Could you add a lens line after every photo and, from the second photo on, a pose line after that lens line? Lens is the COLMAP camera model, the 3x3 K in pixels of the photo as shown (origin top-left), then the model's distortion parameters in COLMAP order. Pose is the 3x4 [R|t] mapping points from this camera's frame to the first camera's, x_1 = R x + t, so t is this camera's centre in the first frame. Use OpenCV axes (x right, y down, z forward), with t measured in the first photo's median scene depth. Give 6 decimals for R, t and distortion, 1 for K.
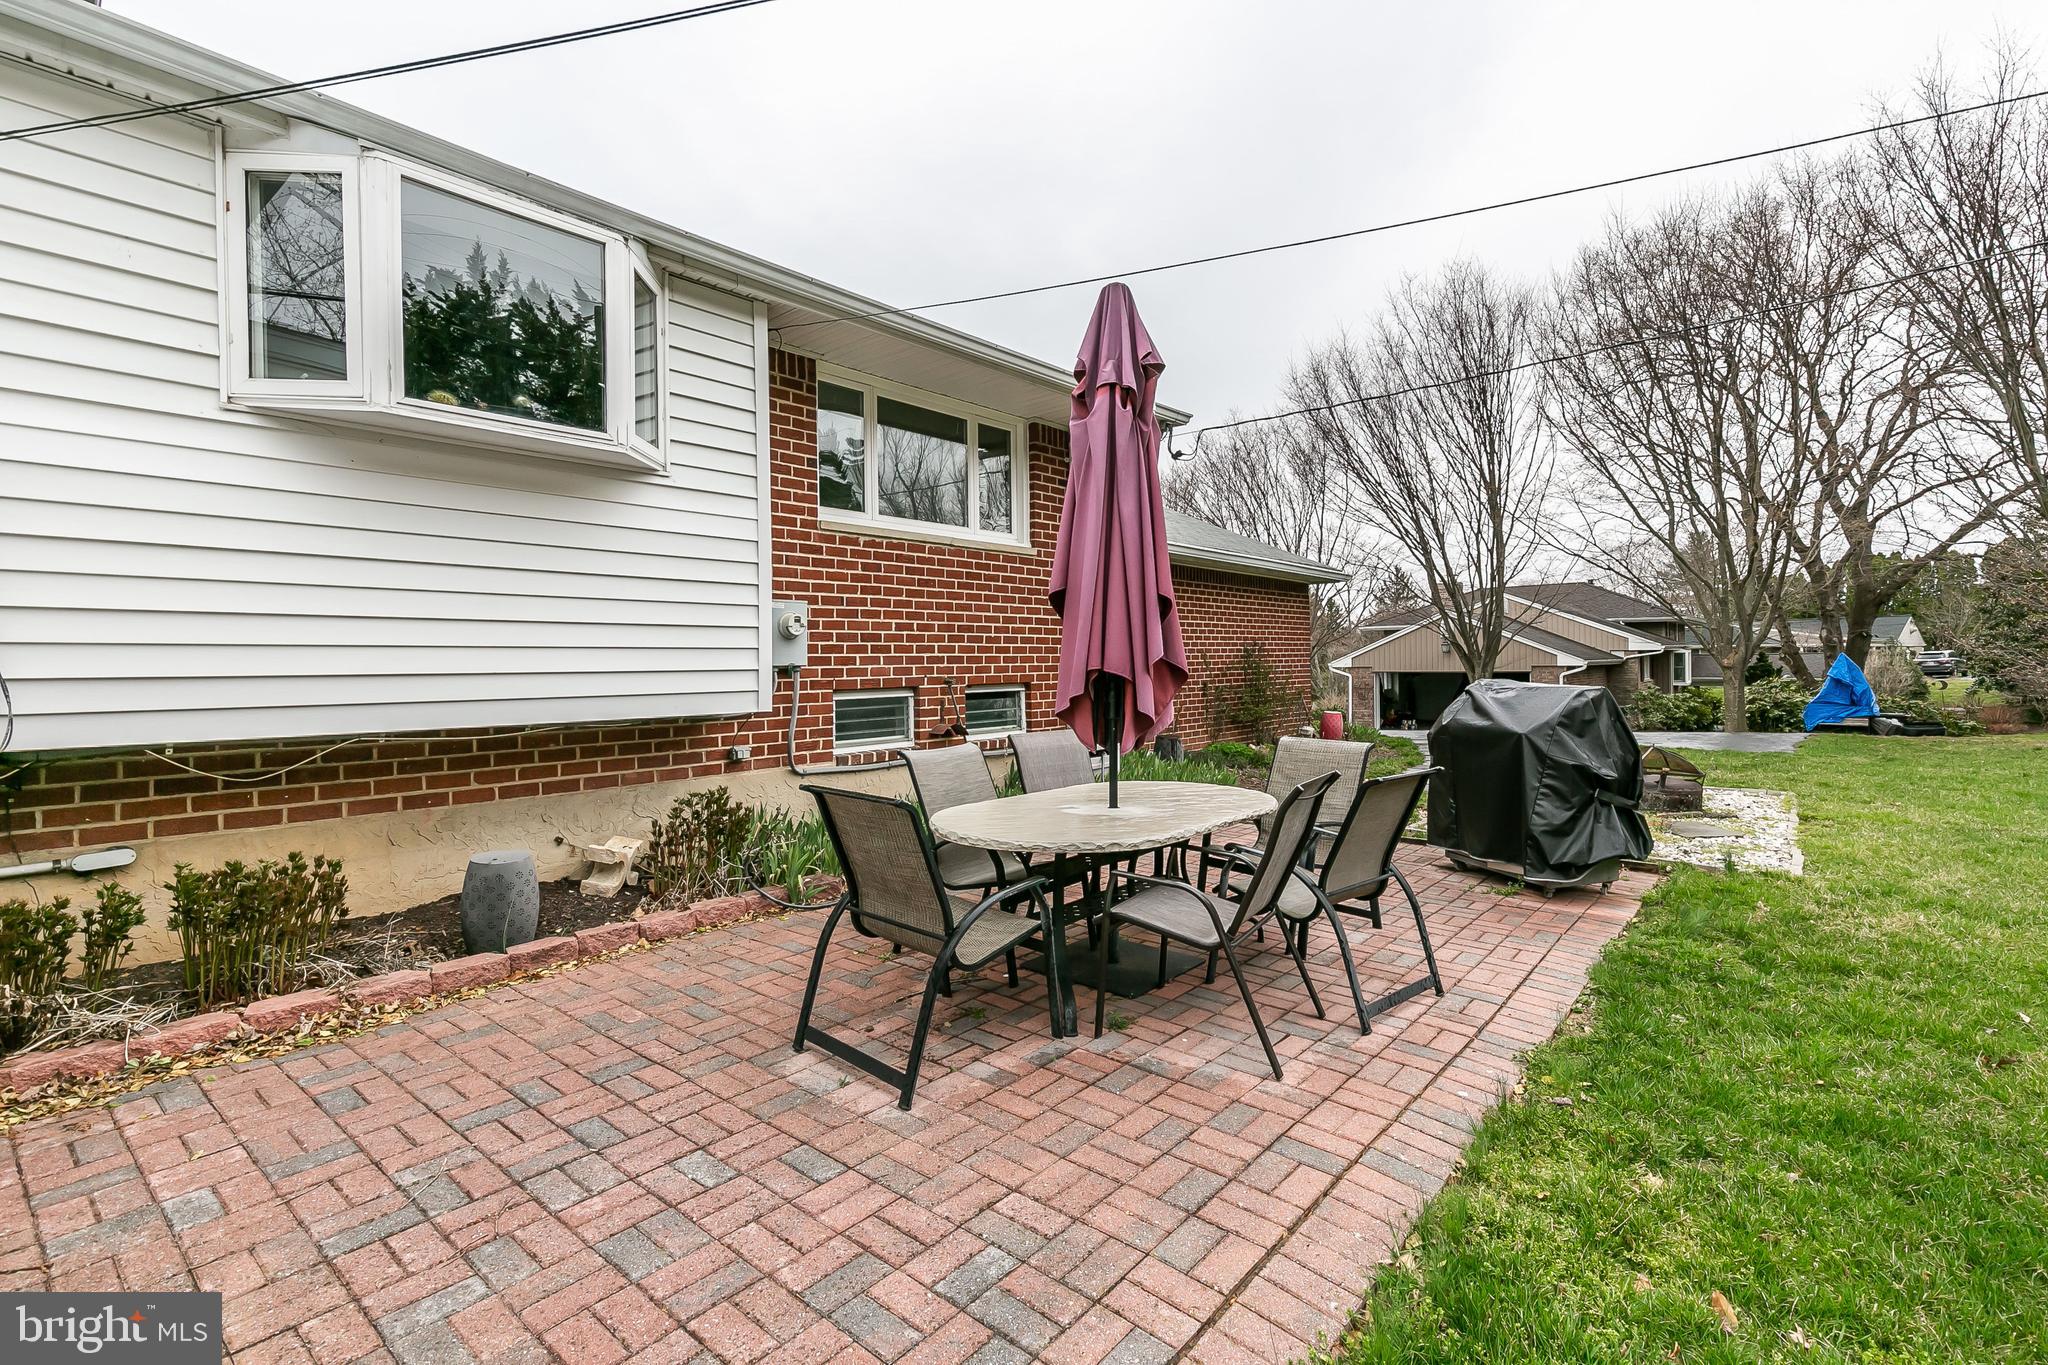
lens RADIAL K [[930.5, 0, 1053.7], [0, 930.5, 678.0], [0, 0, 1]] dist [-0.000708, -0.000320]
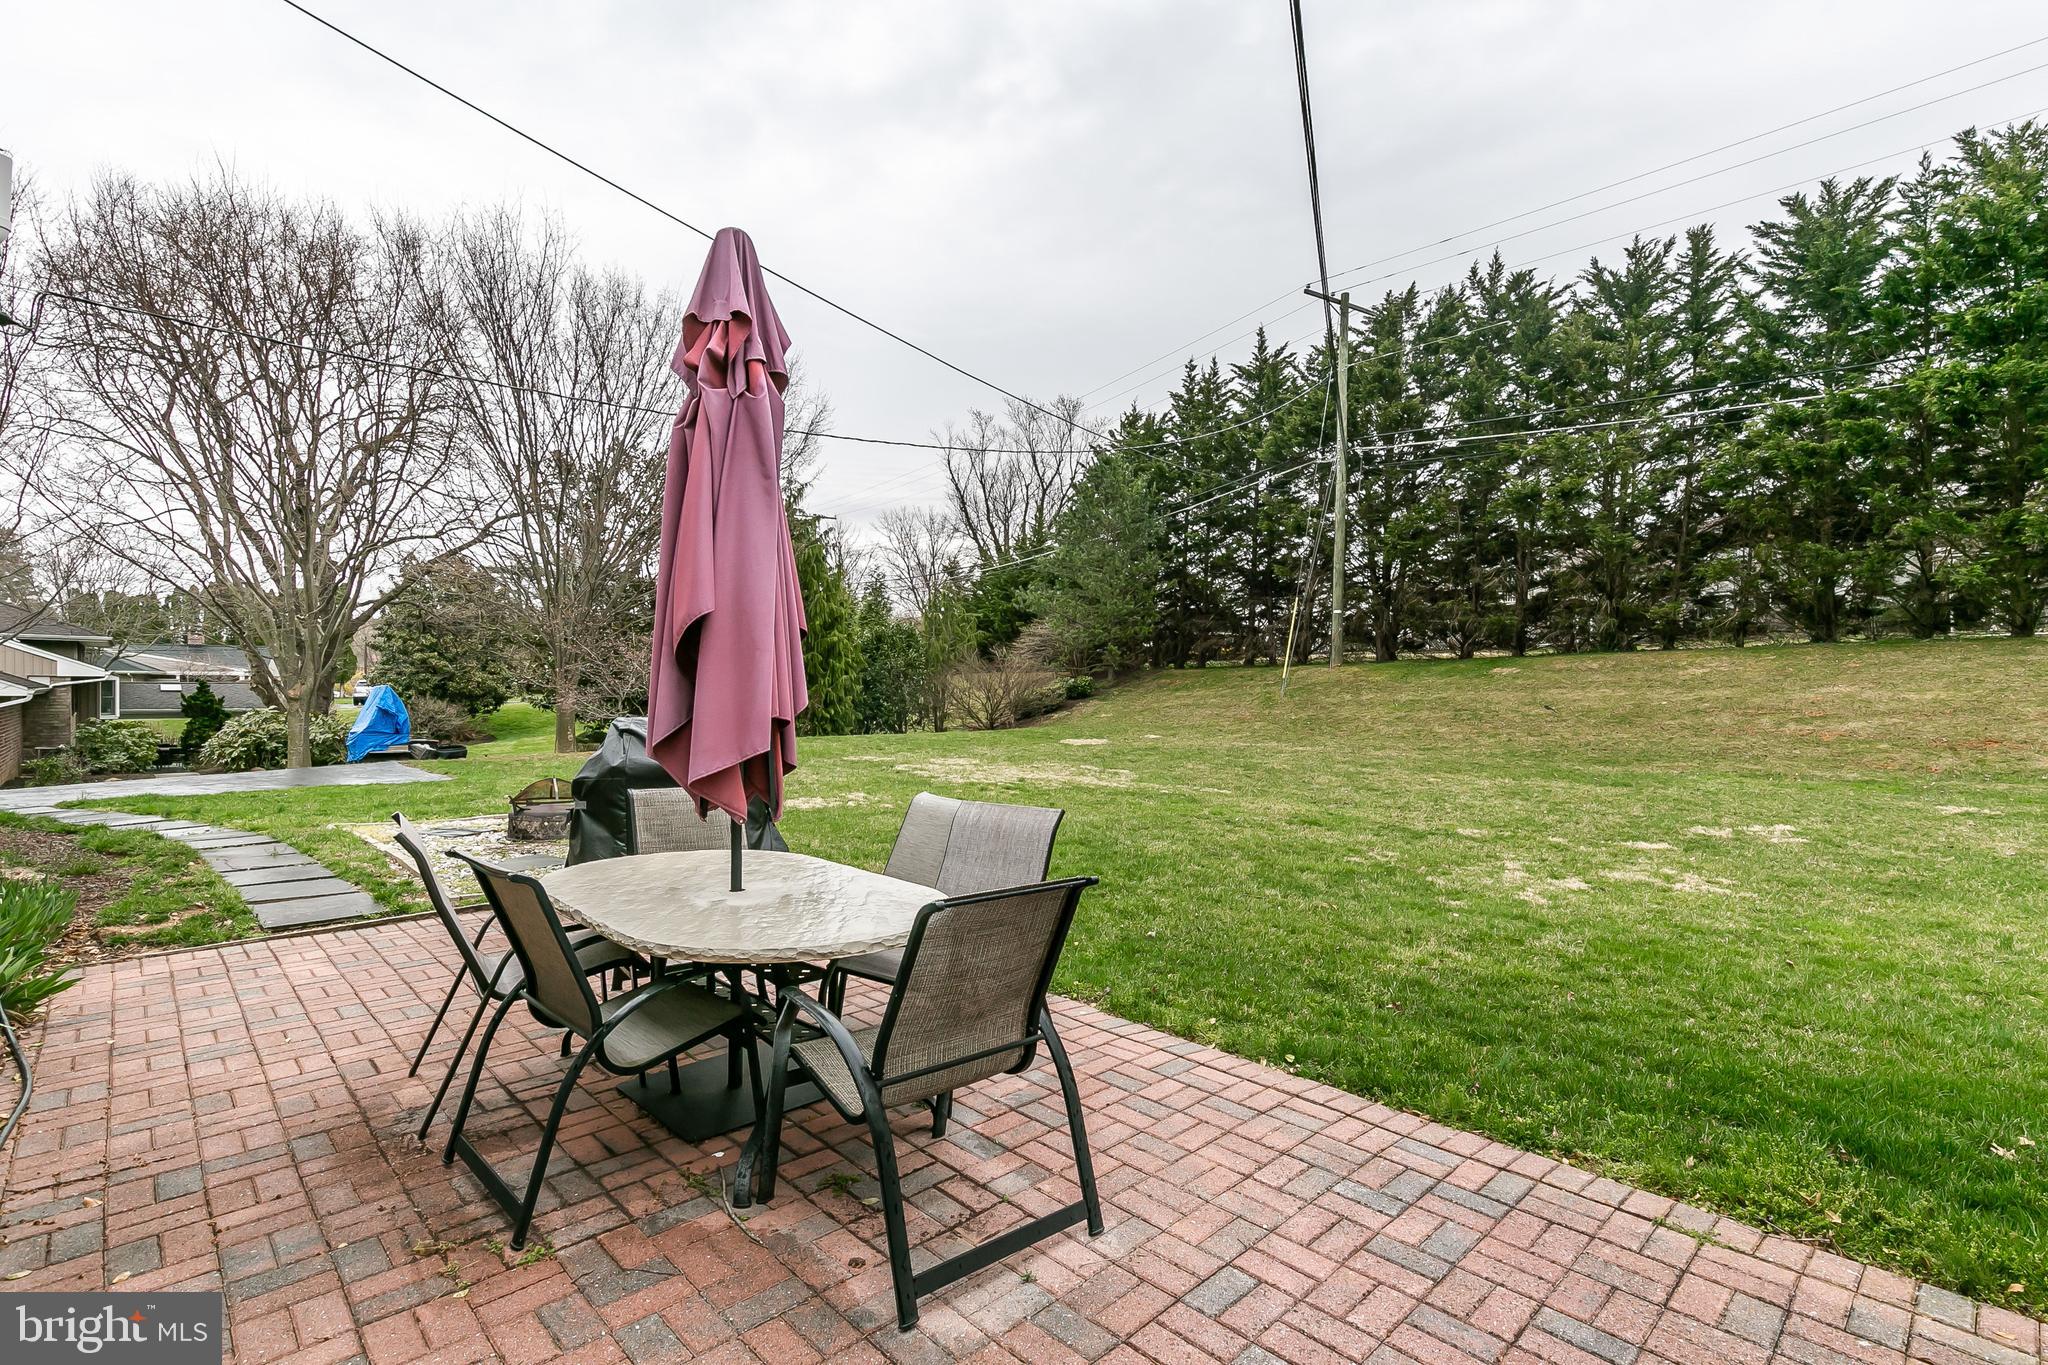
lens RADIAL K [[943.5, 0, 1029.3], [0, 943.5, 723.0], [0, 0, 1]] dist [0.032627, -0.000020]
pose [[0.111724, -0.031547, 0.993238, -0.628658], [0.013094, 0.999456, 0.030272, -0.026504], [-0.993653, 0.009623, 0.112076, 0.578737]]
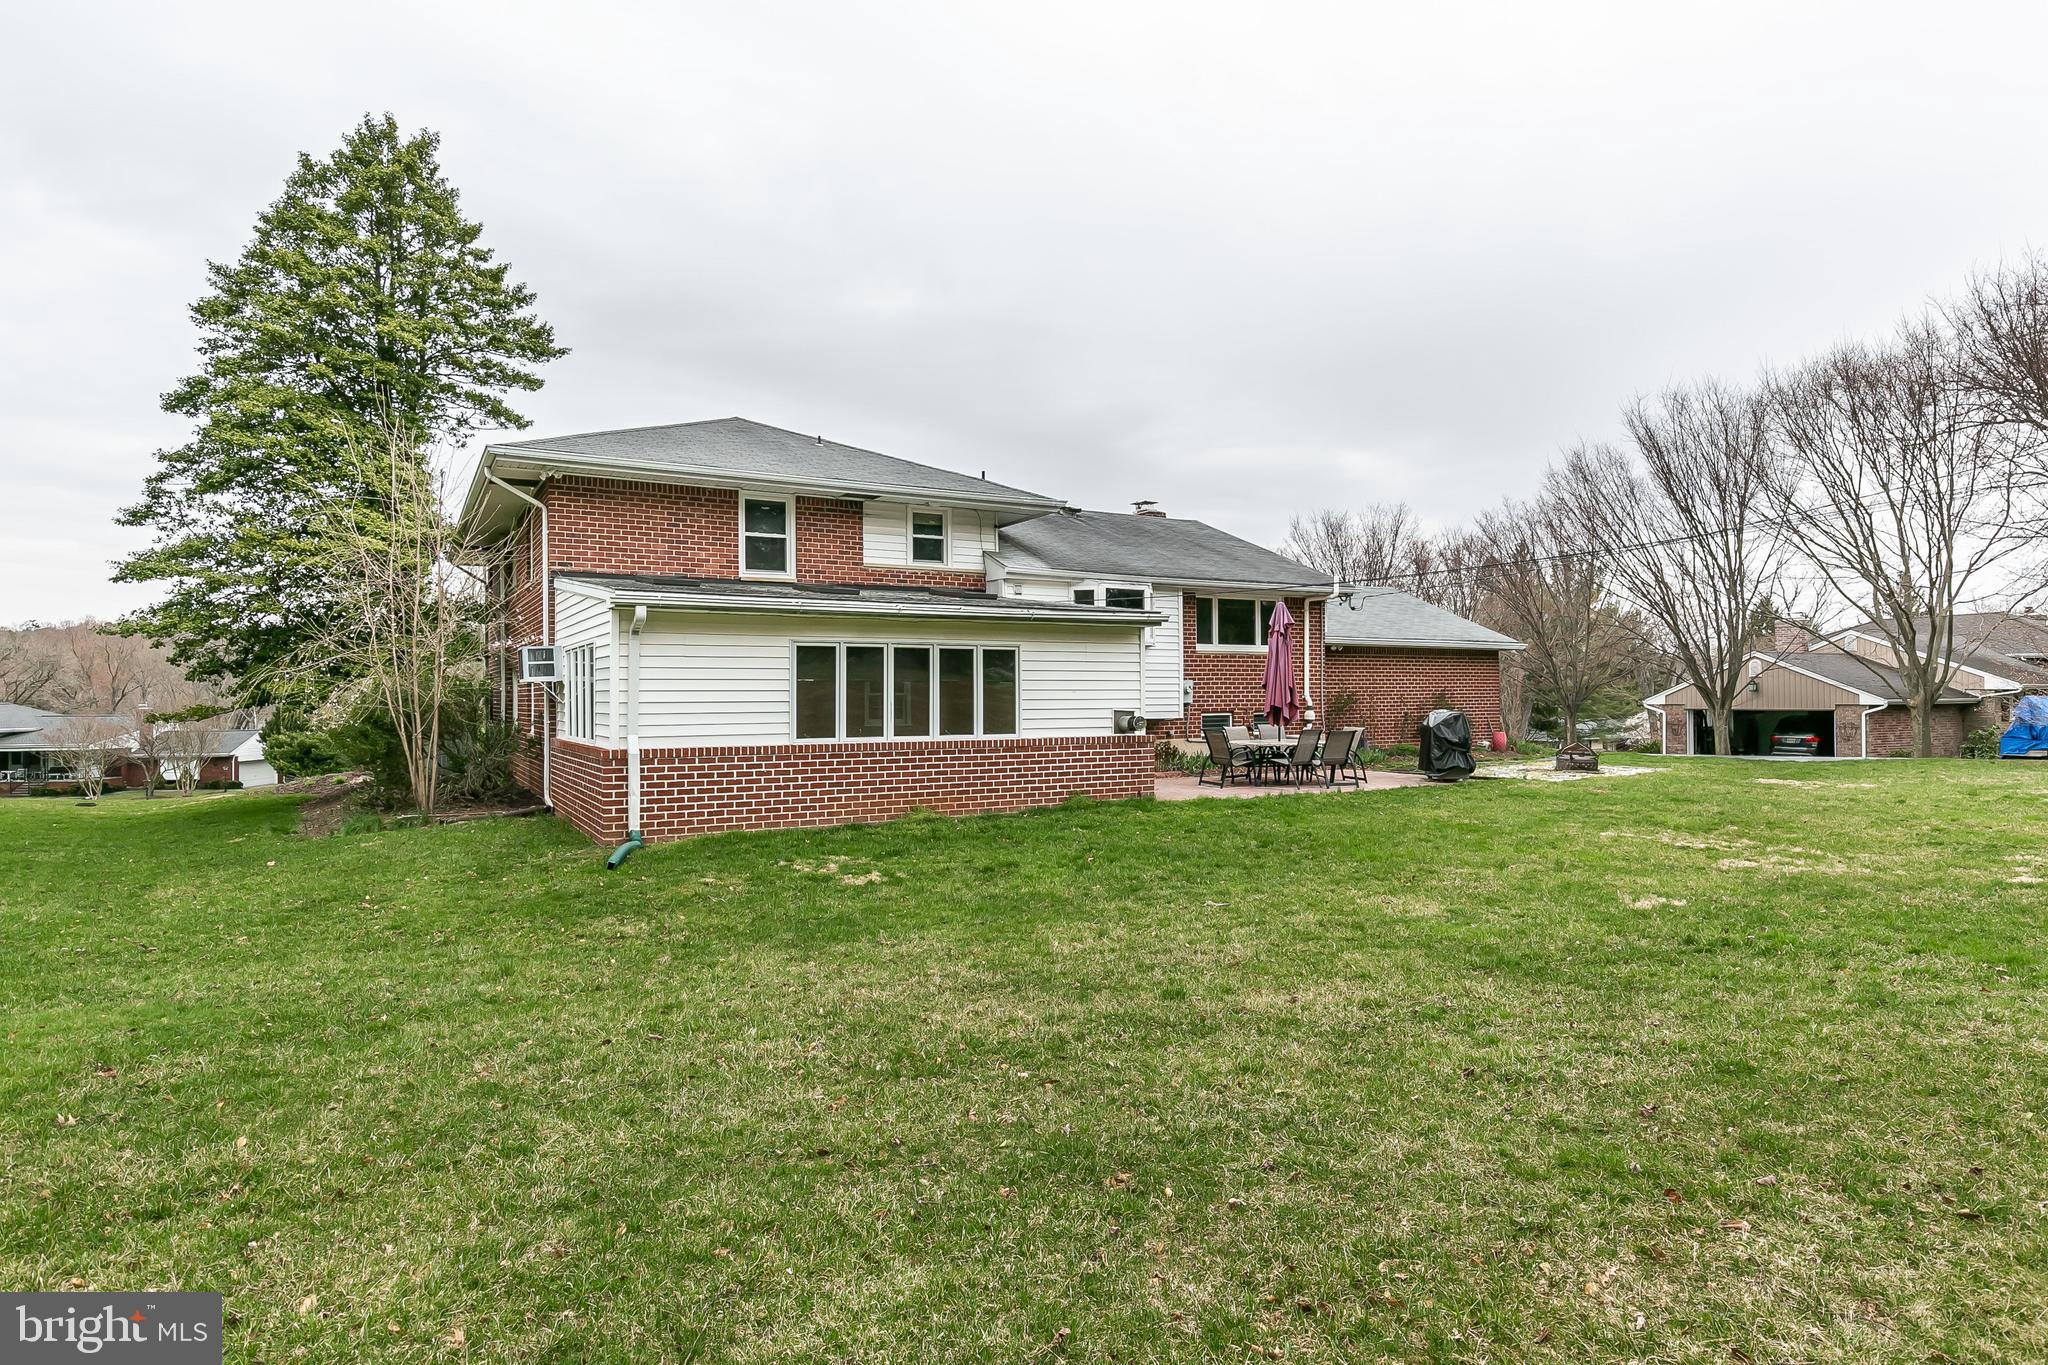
lens RADIAL K [[930.5, 0, 1053.7], [0, 930.5, 678.0], [0, 0, 1]] dist [-0.000708, -0.000320]
pose [[0.932777, -0.002923, -0.360443, 0.451357], [-0.010124, 0.999360, -0.034305, 0.015288], [0.360313, 0.035648, 0.932150, -2.249162]]
